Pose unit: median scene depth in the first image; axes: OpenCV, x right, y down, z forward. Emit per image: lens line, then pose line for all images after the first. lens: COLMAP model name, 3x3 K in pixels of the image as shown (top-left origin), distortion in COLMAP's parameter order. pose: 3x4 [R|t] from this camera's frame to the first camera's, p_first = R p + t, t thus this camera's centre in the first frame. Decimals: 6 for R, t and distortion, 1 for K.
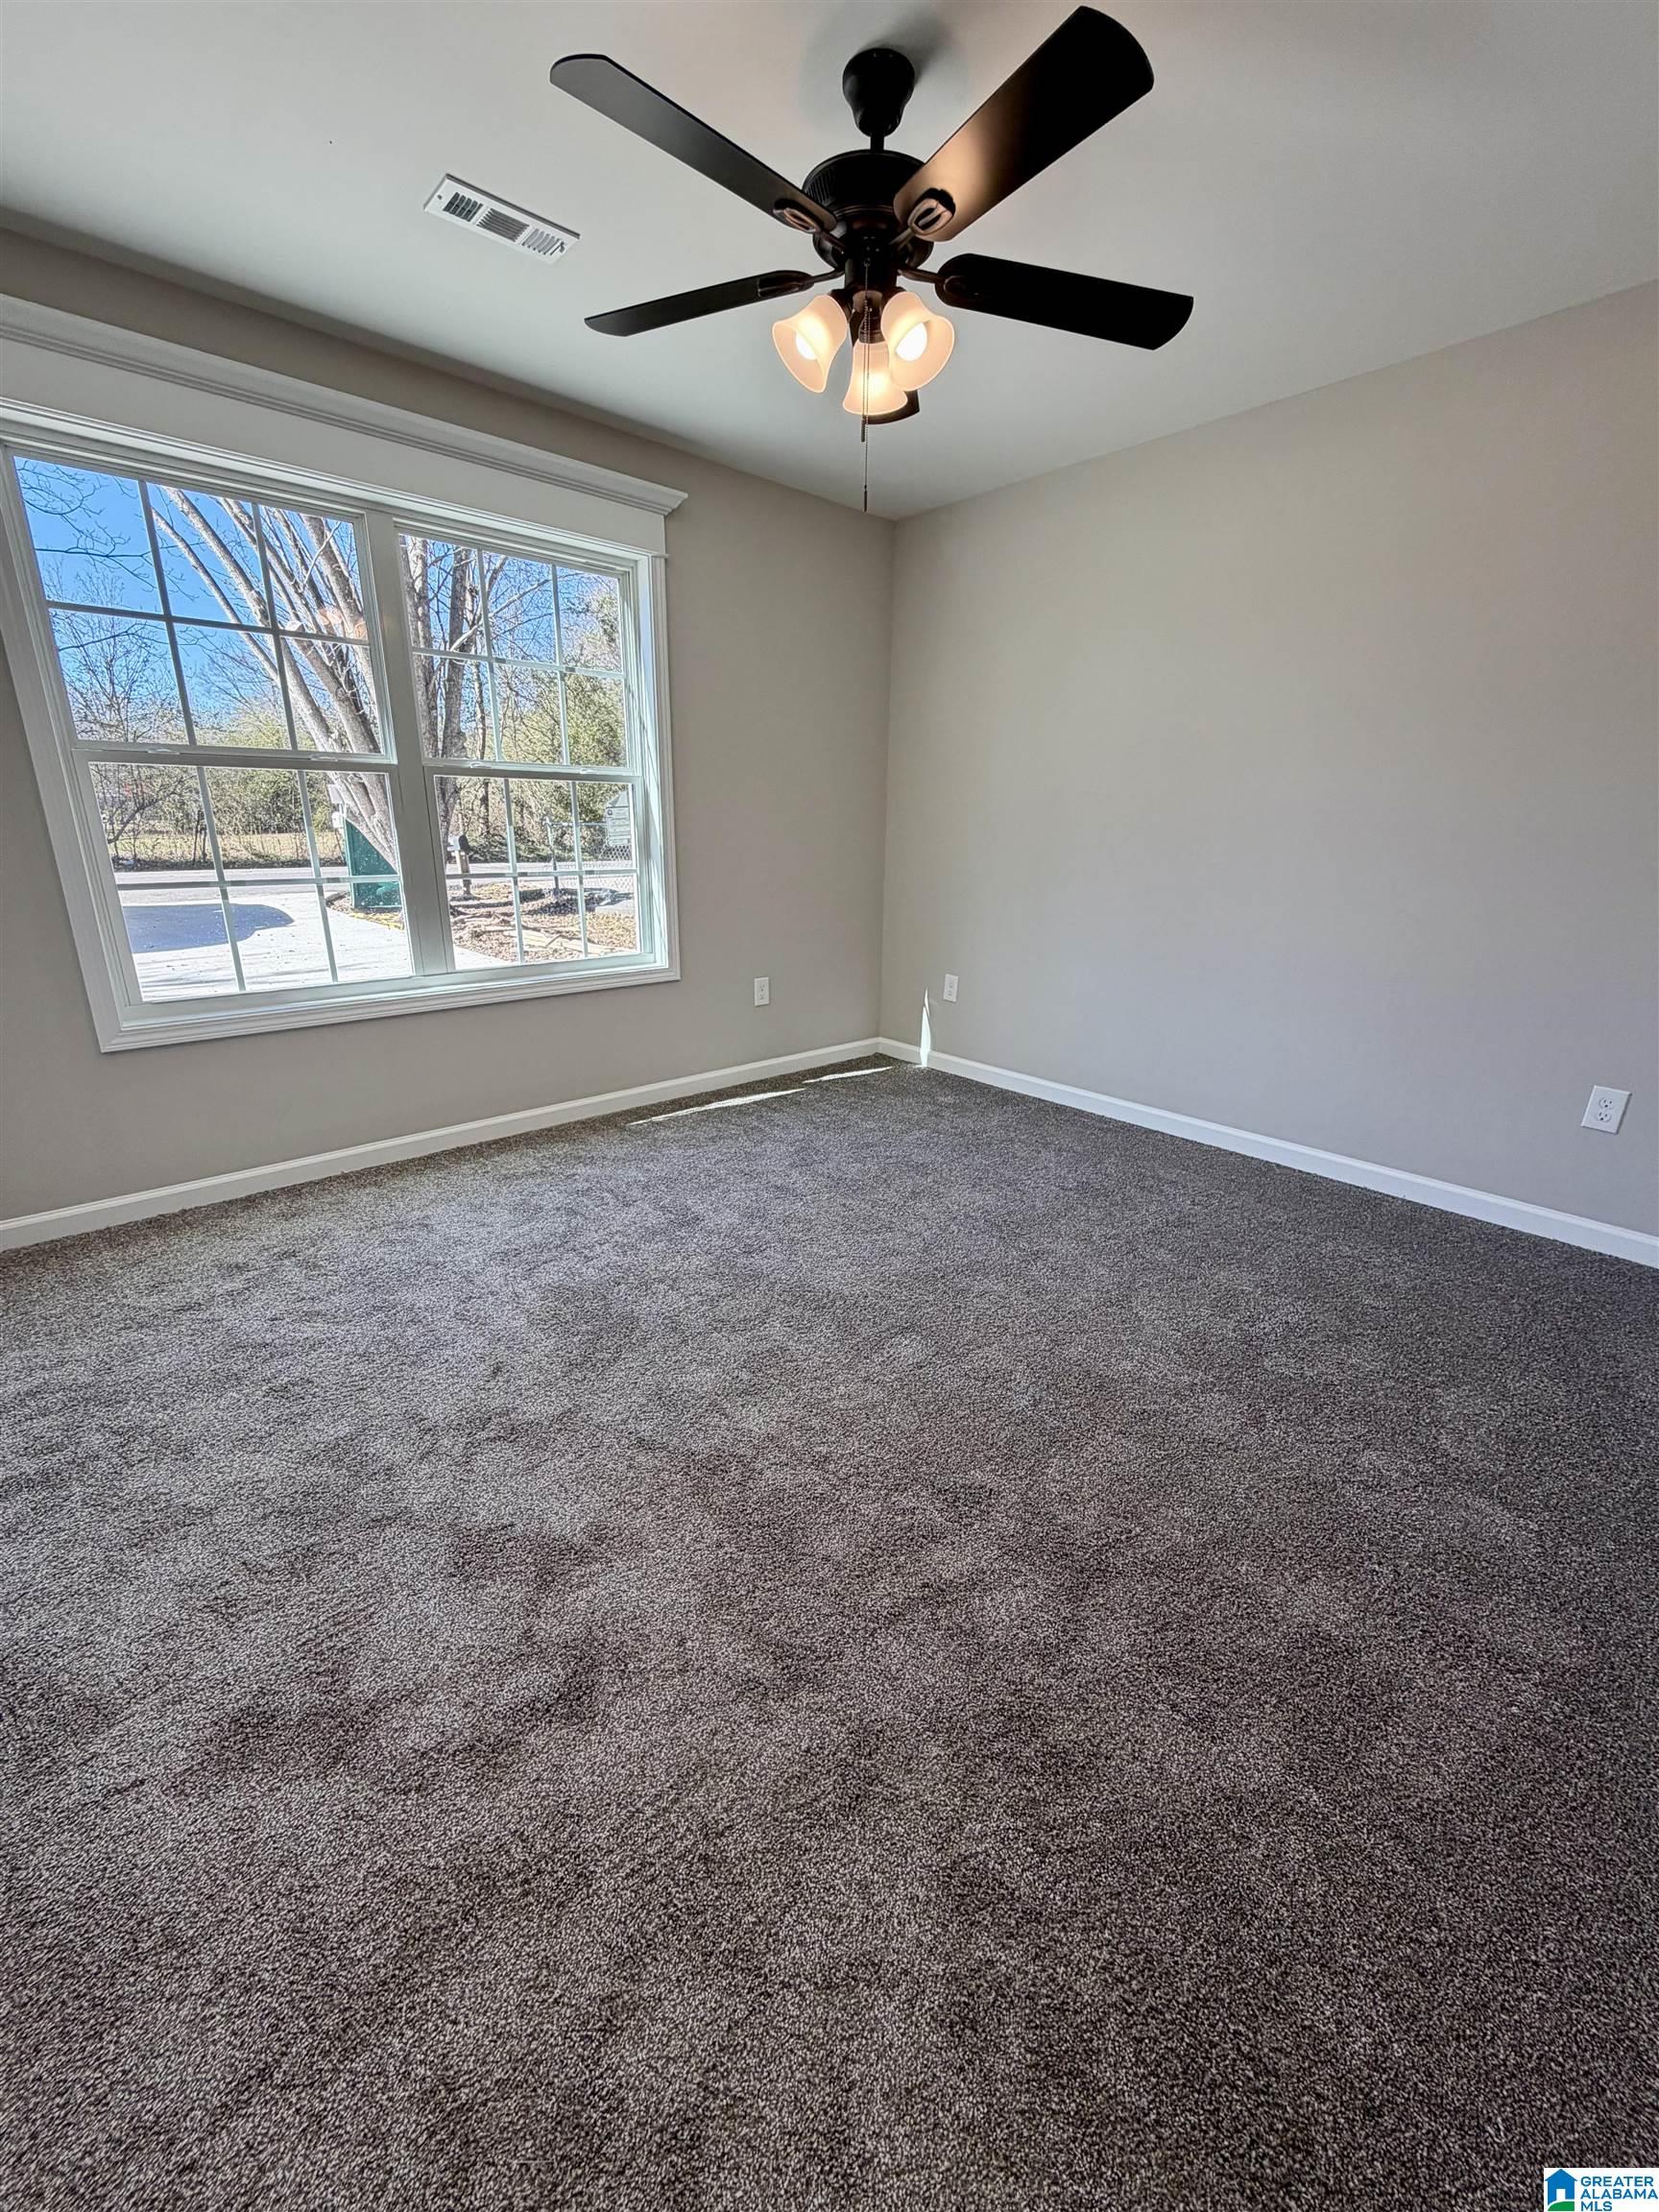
lens RADIAL K [[882.1, 0, 829.5], [0, 882.1, 1106.0], [0, 0, 1]] dist [0.000100, 0.000002]
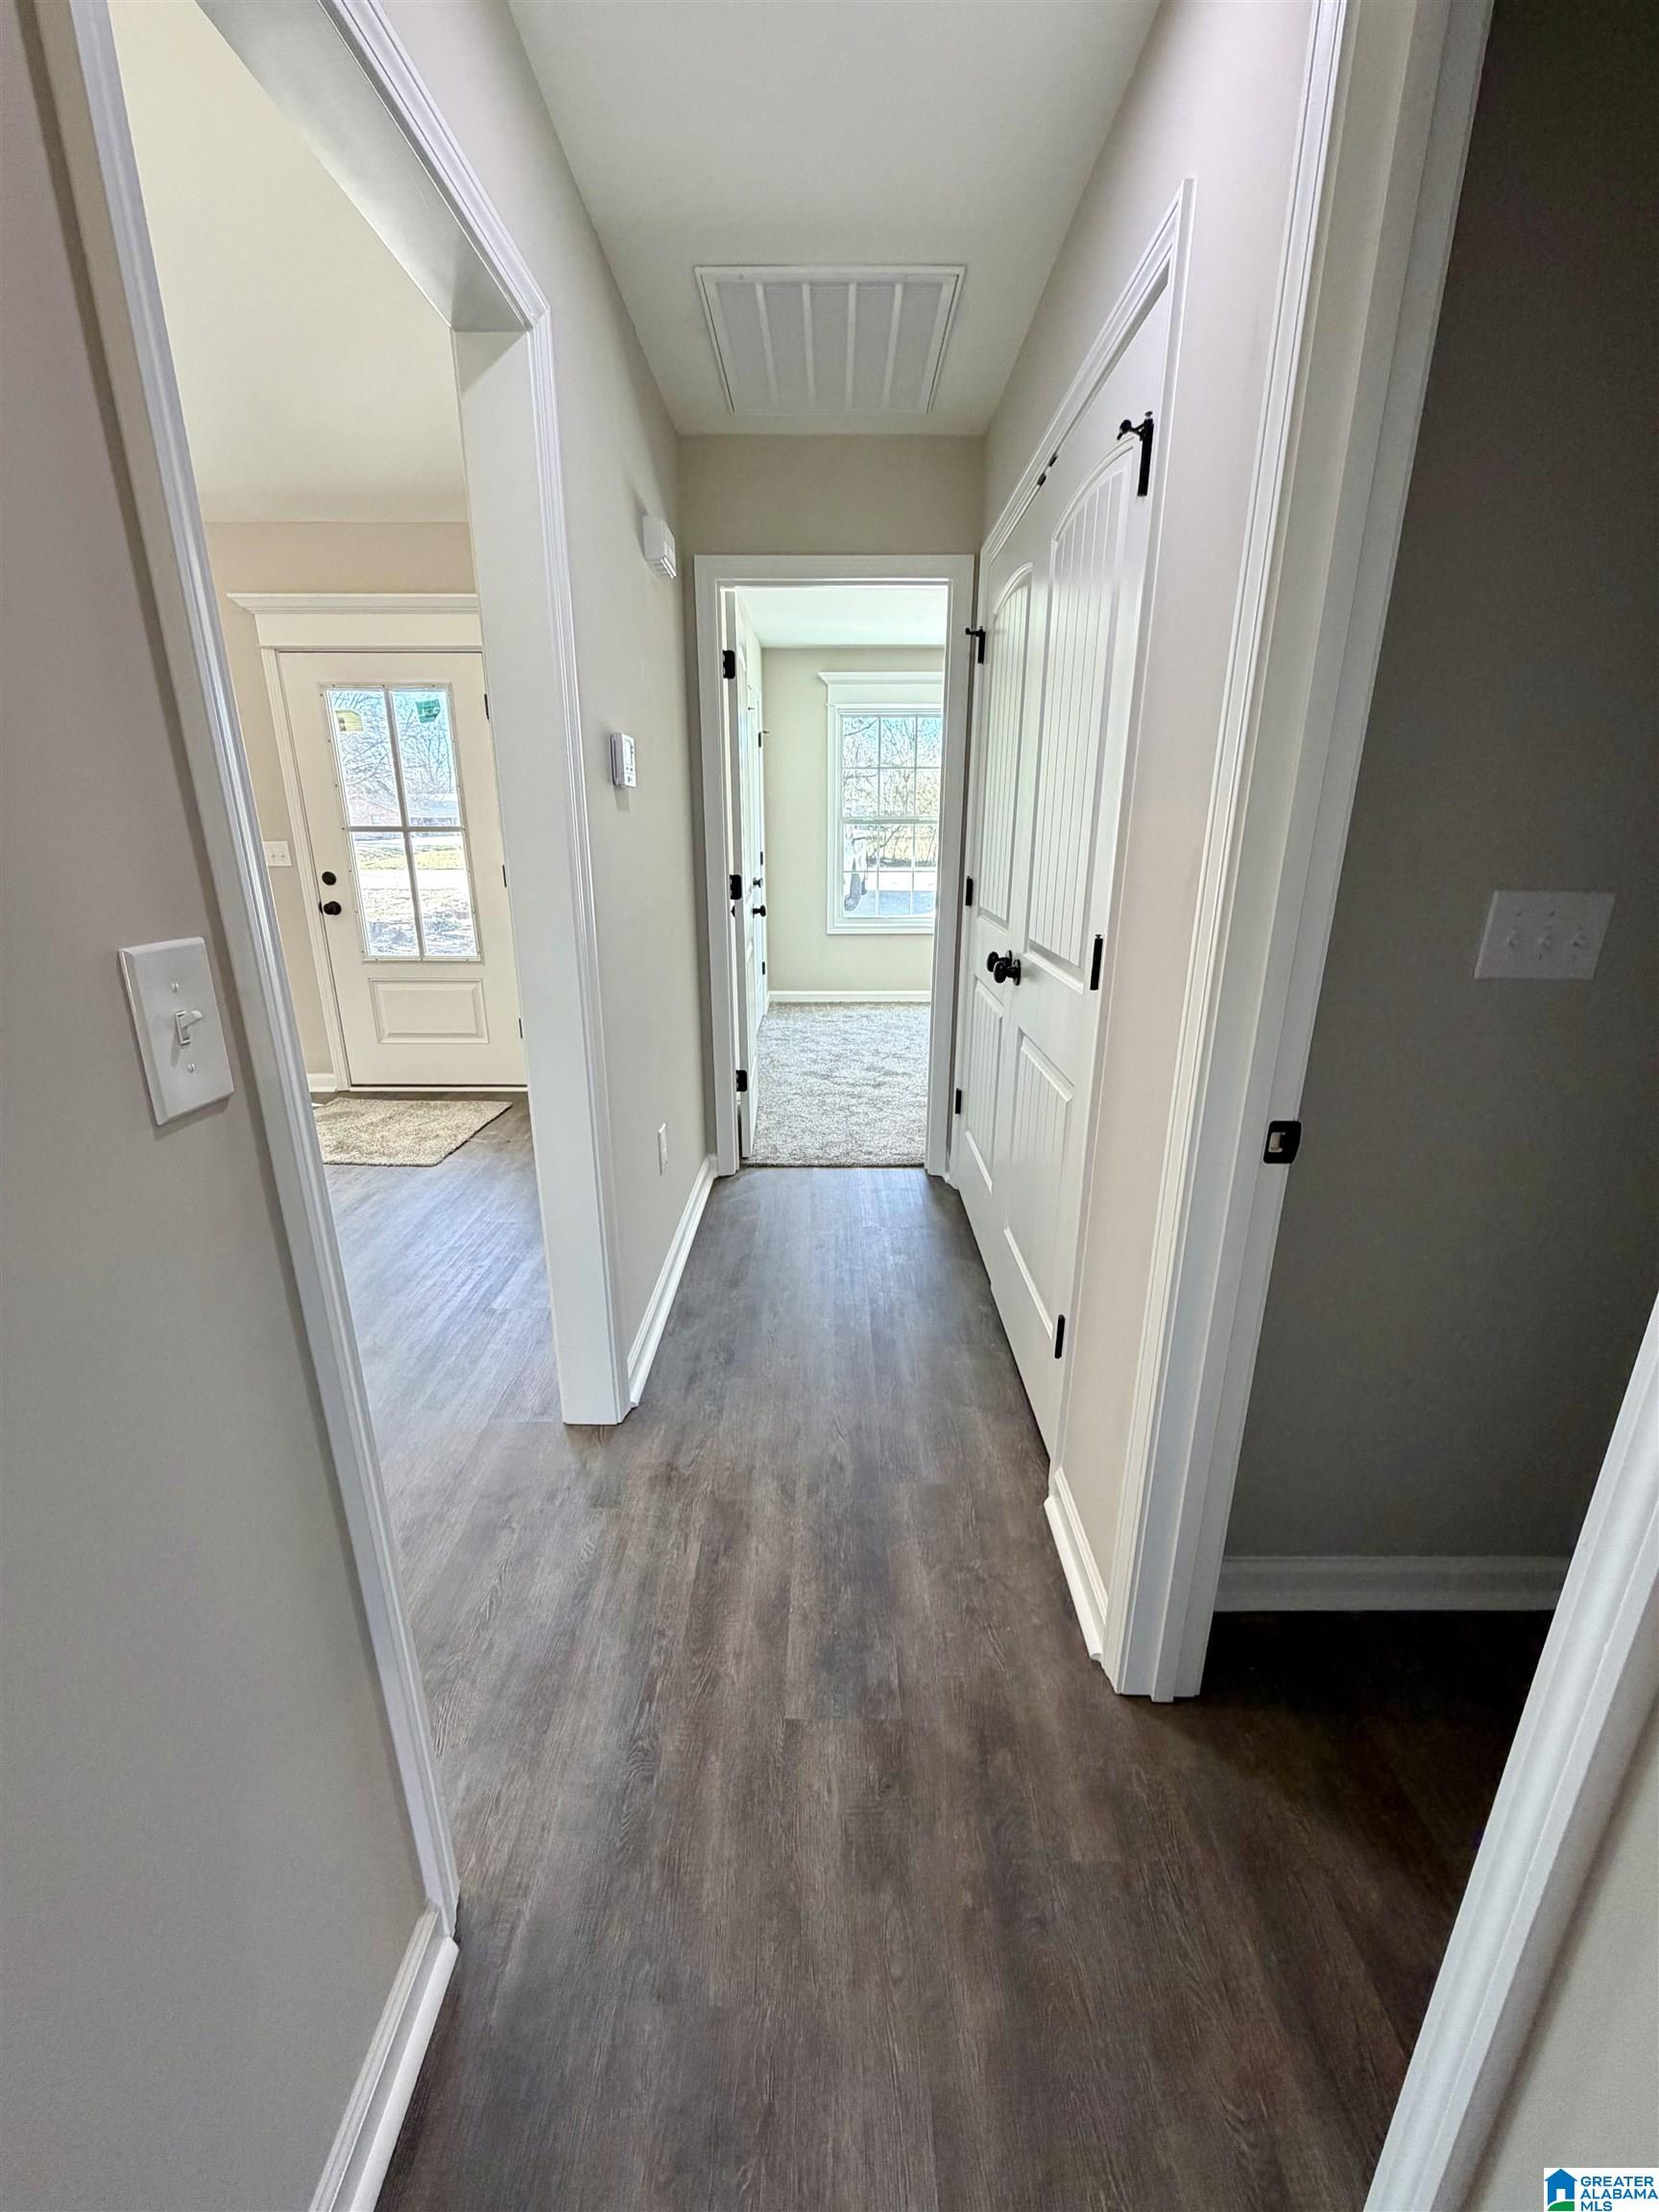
lens RADIAL K [[882.1, 0, 829.5], [0, 882.1, 1106.0], [0, 0, 1]] dist [0.000100, 0.000002]
pose [[0.744190, 0.193883, -0.639211, 1.007229], [-0.197024, 0.978087, 0.067289, 0.275727], [0.638250, 0.075864, 0.766082, -1.019209]]
